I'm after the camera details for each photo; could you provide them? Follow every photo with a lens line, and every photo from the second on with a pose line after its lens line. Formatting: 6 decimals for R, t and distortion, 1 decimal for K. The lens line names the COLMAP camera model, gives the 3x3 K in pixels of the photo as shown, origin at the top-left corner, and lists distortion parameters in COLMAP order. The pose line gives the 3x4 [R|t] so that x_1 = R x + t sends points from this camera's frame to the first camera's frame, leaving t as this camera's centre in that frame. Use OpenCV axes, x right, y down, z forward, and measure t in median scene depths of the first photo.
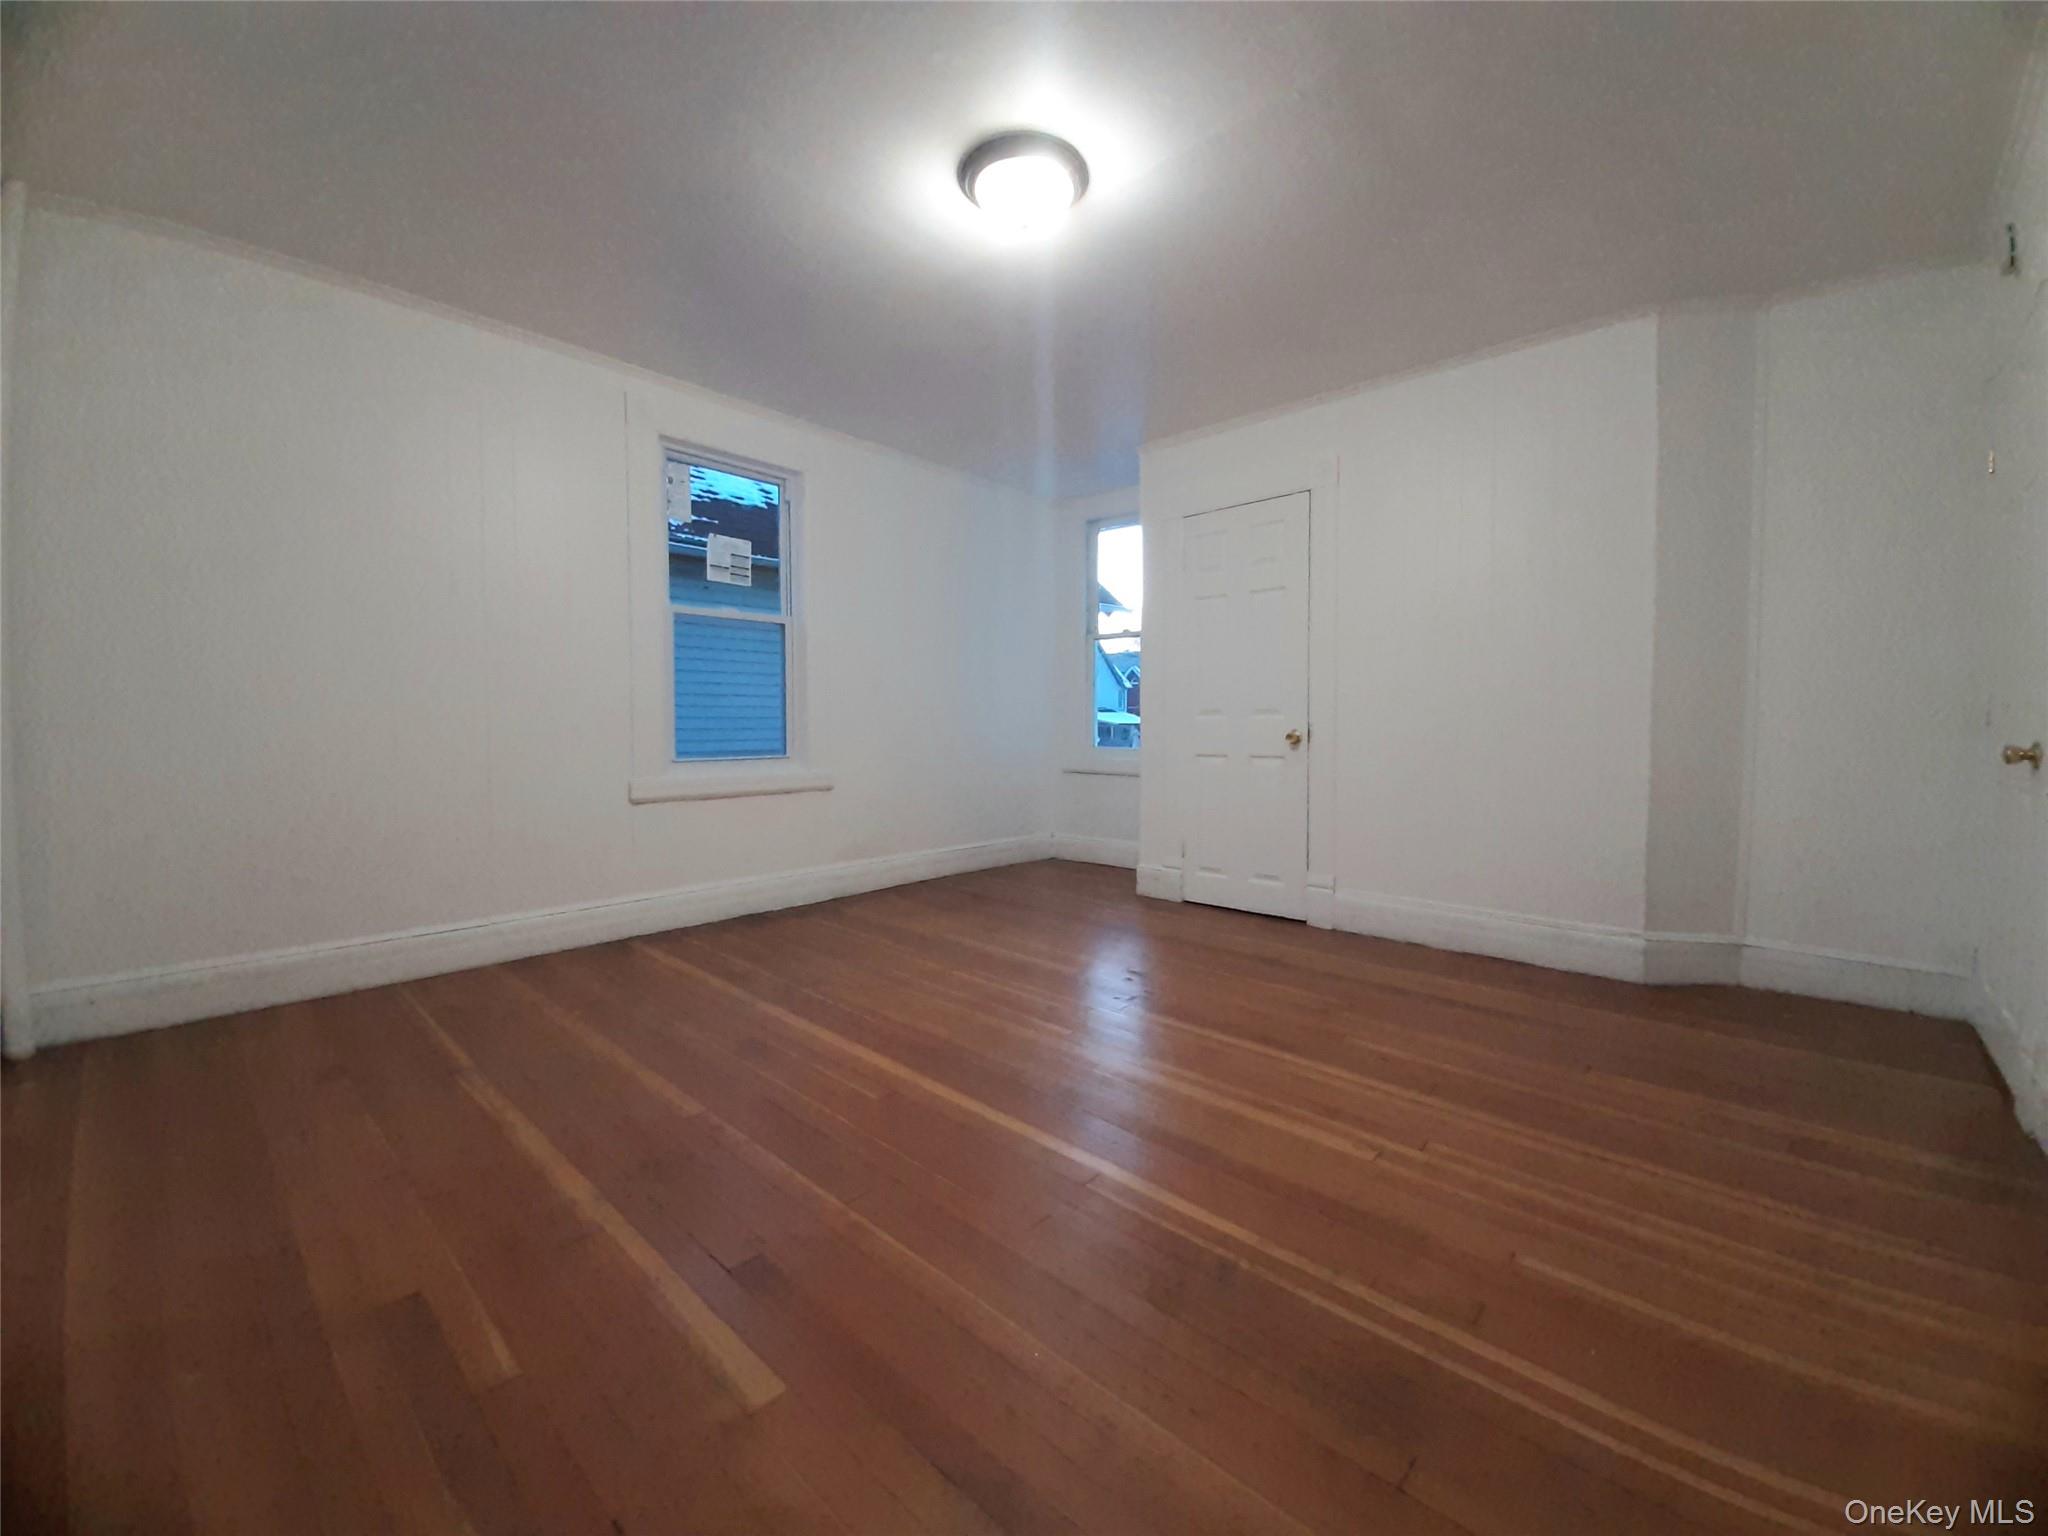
lens RADIAL K [[851.0, 0, 1024.0], [0, 851.0, 768.0], [0, 0, 1]] dist [-0.002361, -0.000192]
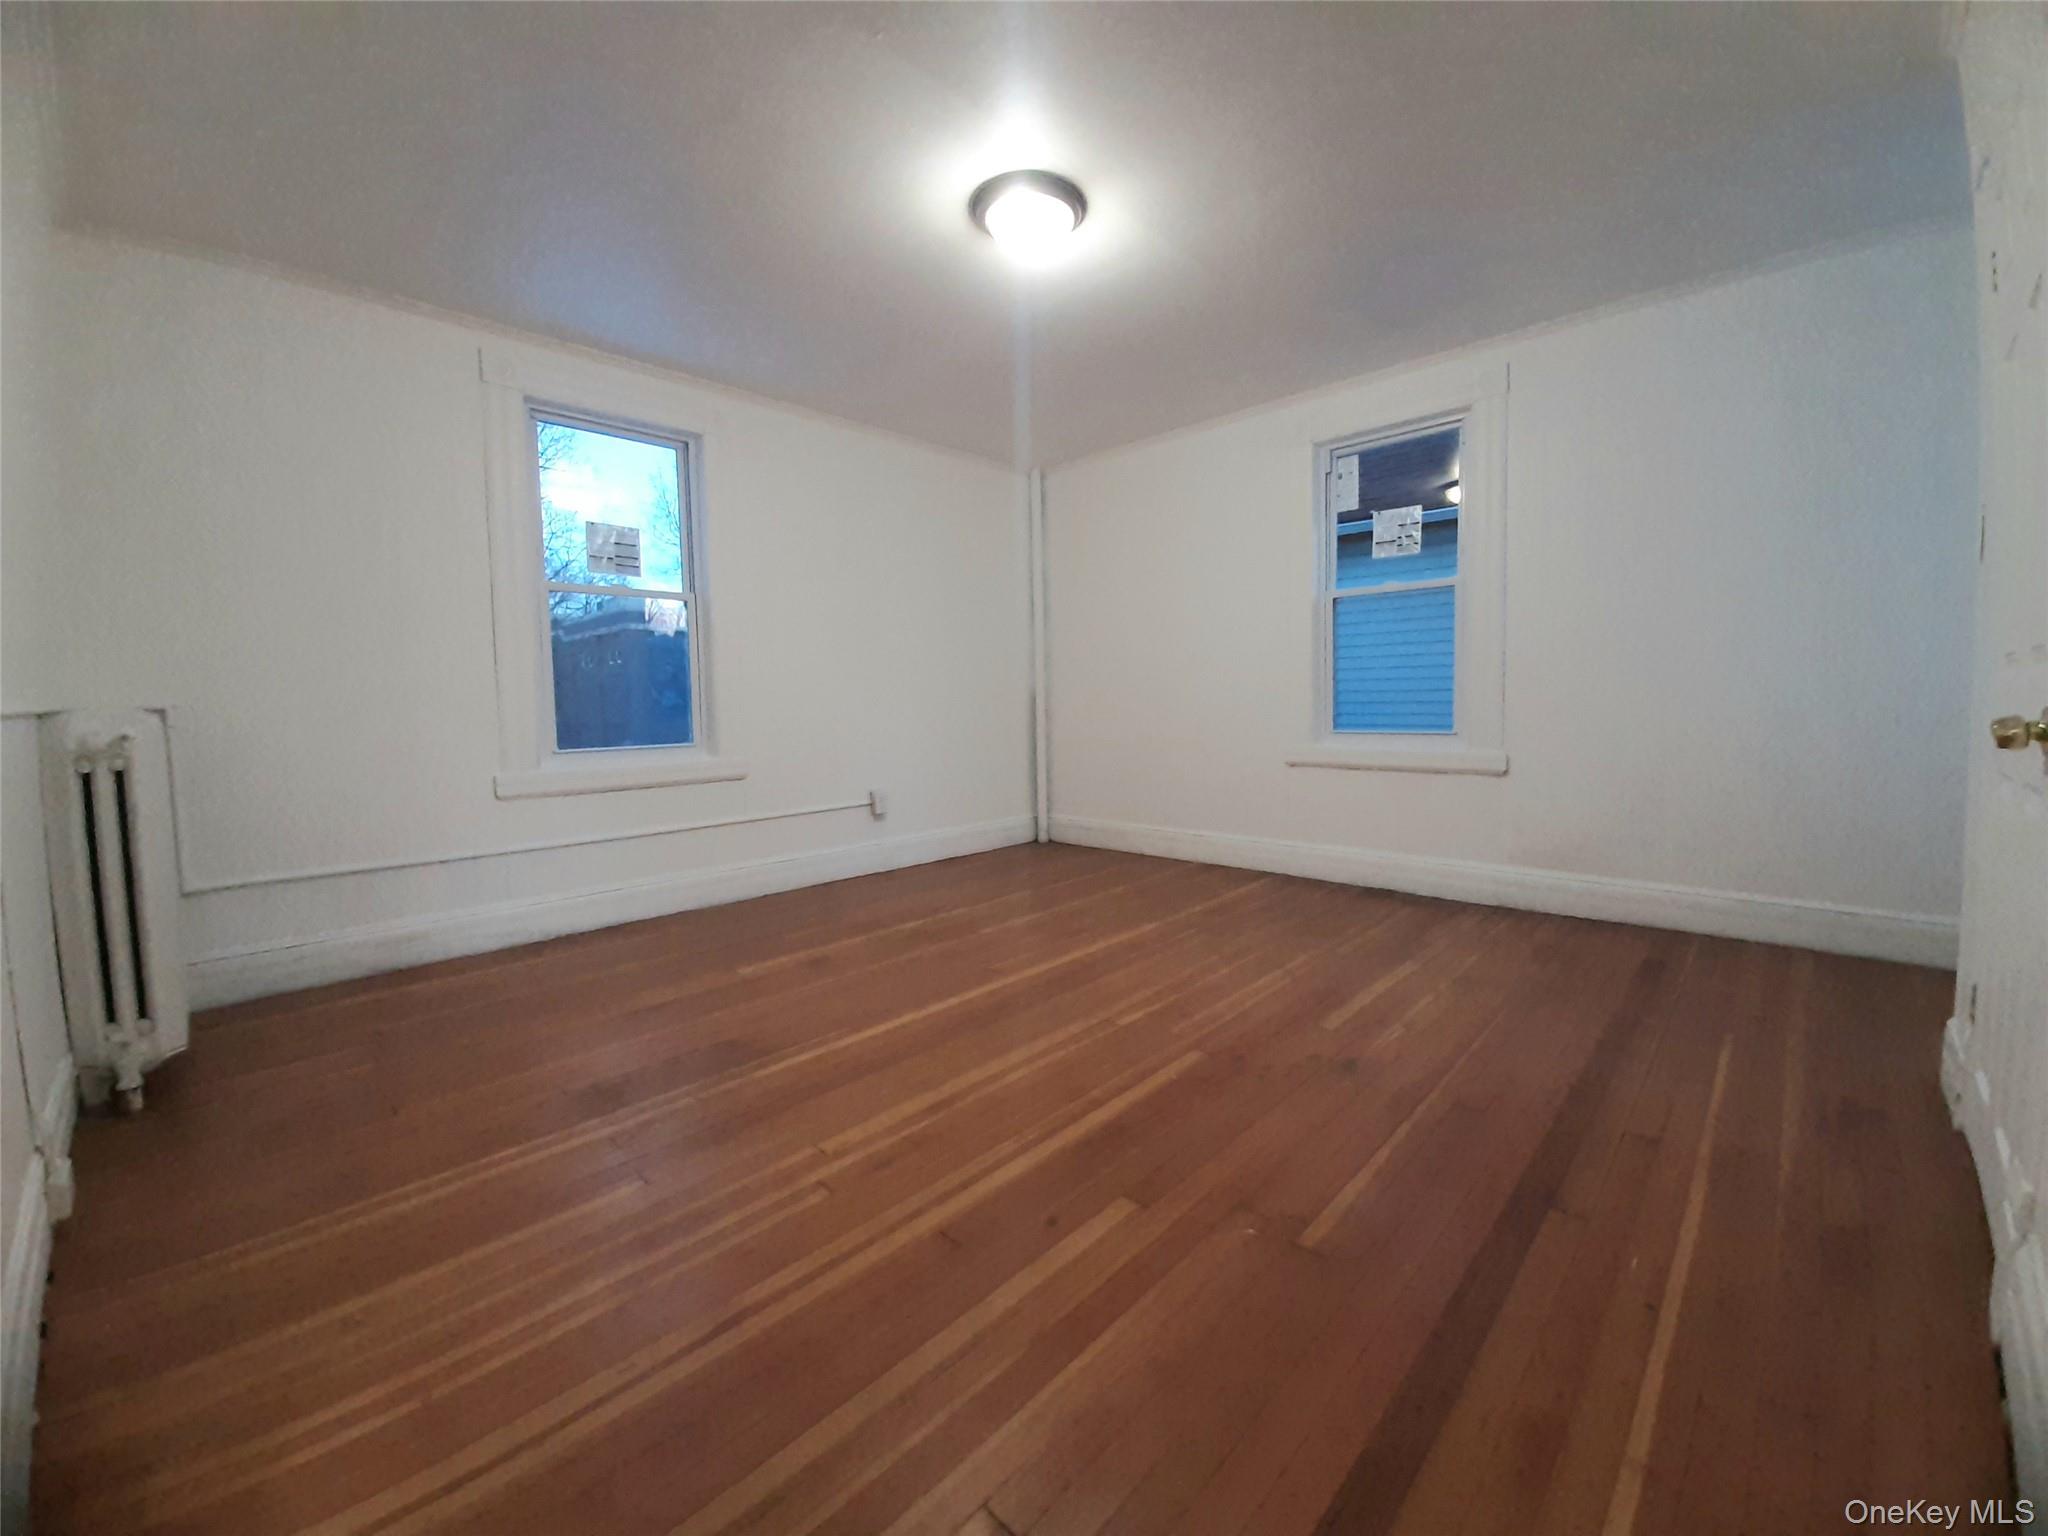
lens RADIAL K [[824.1, 0, 1024.0], [0, 824.1, 768.0], [0, 0, 1]] dist [0.001253, 0.000061]
pose [[-0.076350, 0.087826, -0.993206, 0.694096], [-0.031496, 0.995404, 0.090442, -0.045919], [0.996584, 0.038187, -0.073232, 0.676690]]
